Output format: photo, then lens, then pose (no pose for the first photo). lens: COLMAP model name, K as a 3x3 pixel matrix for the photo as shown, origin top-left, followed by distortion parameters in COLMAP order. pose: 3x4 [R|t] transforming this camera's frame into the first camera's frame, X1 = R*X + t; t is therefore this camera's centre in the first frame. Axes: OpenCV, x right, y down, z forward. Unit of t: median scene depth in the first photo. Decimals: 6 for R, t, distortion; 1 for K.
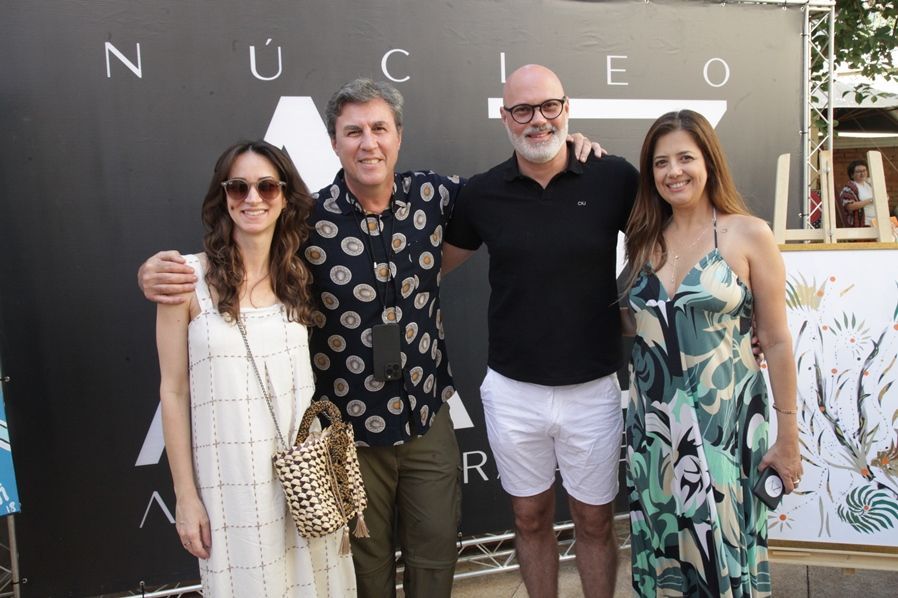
lens RADIAL K [[751.8, 0, 449.0], [0, 751.8, 299.0], [0, 0, 1]] dist [-0.032842, 0.070112]
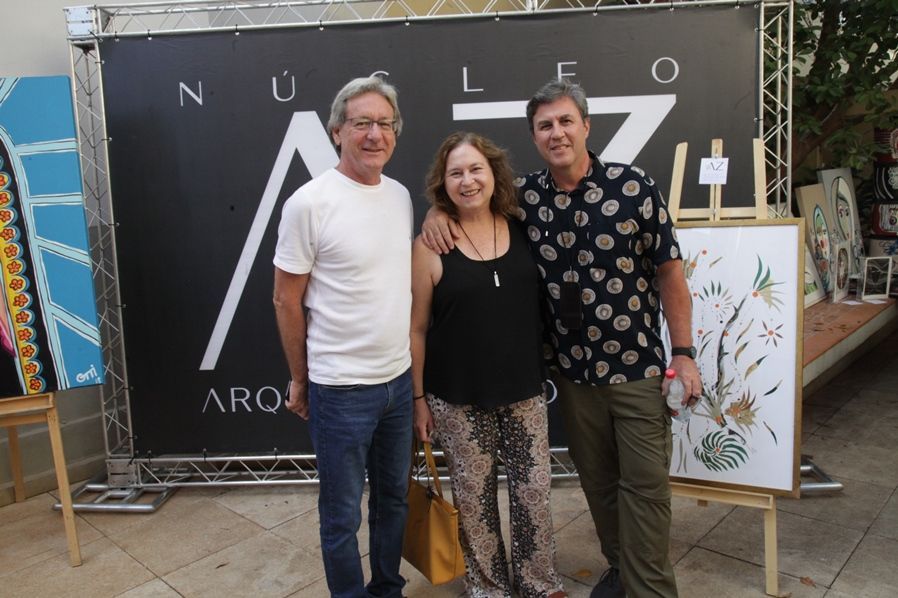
lens RADIAL K [[720.6, 0, 444.4], [0, 720.6, 297.2], [0, 0, 1]] dist [-0.022997, 0.010133]
pose [[0.946588, 0.039898, -0.319967, 0.484106], [-0.028661, 0.998798, 0.039753, 0.009936], [0.321169, -0.028459, 0.946594, -0.178861]]
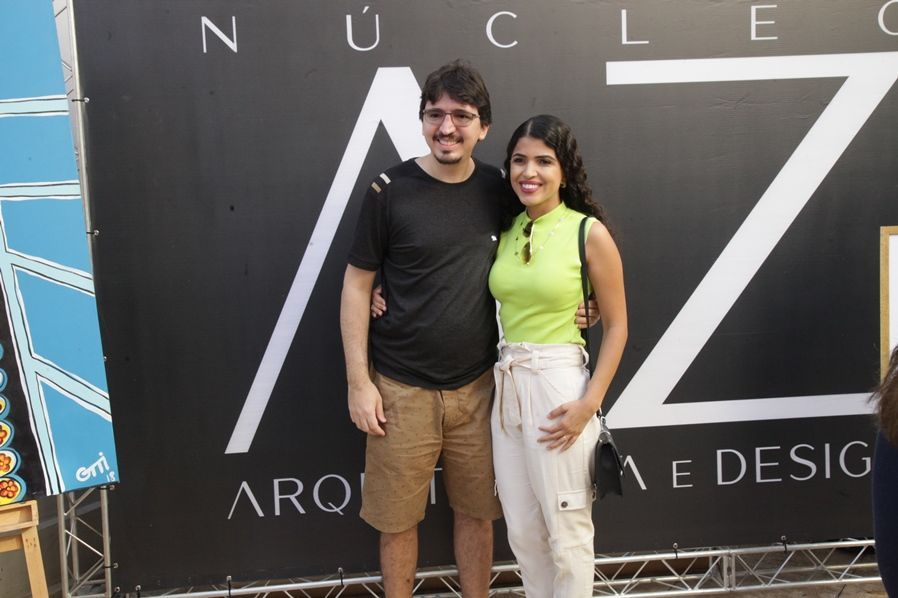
lens RADIAL K [[991.1, 0, 451.2], [0, 991.1, 303.2], [0, 0, 1]] dist [0.084331, 0.022666]
pose [[0.985258, 0.015462, -0.170377, 0.085103], [-0.015946, 0.999872, -0.001473, 0.025850], [0.170333, 0.004168, 0.985378, -0.219349]]
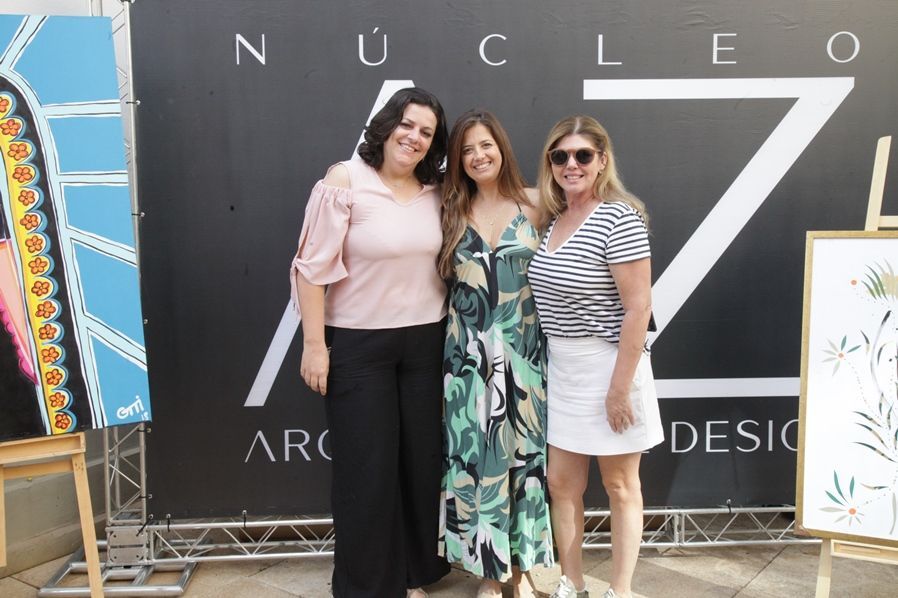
lens RADIAL K [[971.6, 0, 450.8], [0, 971.6, 299.5], [0, 0, 1]] dist [0.078006, 0.004657]
pose [[0.973876, 0.050832, -0.221317, 0.204909], [-0.051103, 0.998683, 0.004506, 0.038677], [0.221254, 0.006922, 0.975192, -0.373016]]
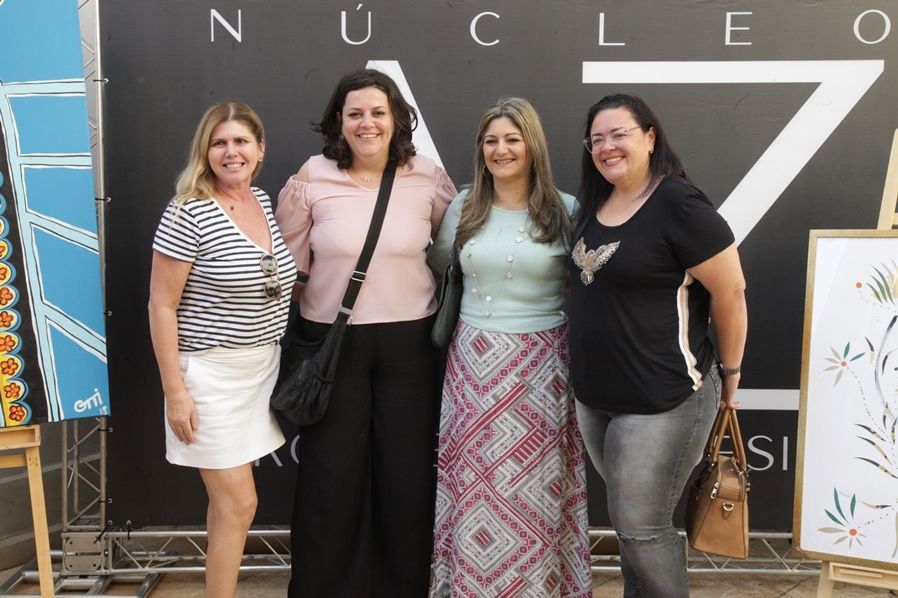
lens RADIAL K [[1194.6, 0, 449.0], [0, 1194.6, 299.0], [0, 0, 1]] dist [0.153944, 0.108873]
pose [[0.961145, 0.067726, -0.267606, 0.349334], [-0.070885, 0.997482, -0.002151, 0.051140], [0.266786, 0.021037, 0.963526, -0.556631]]
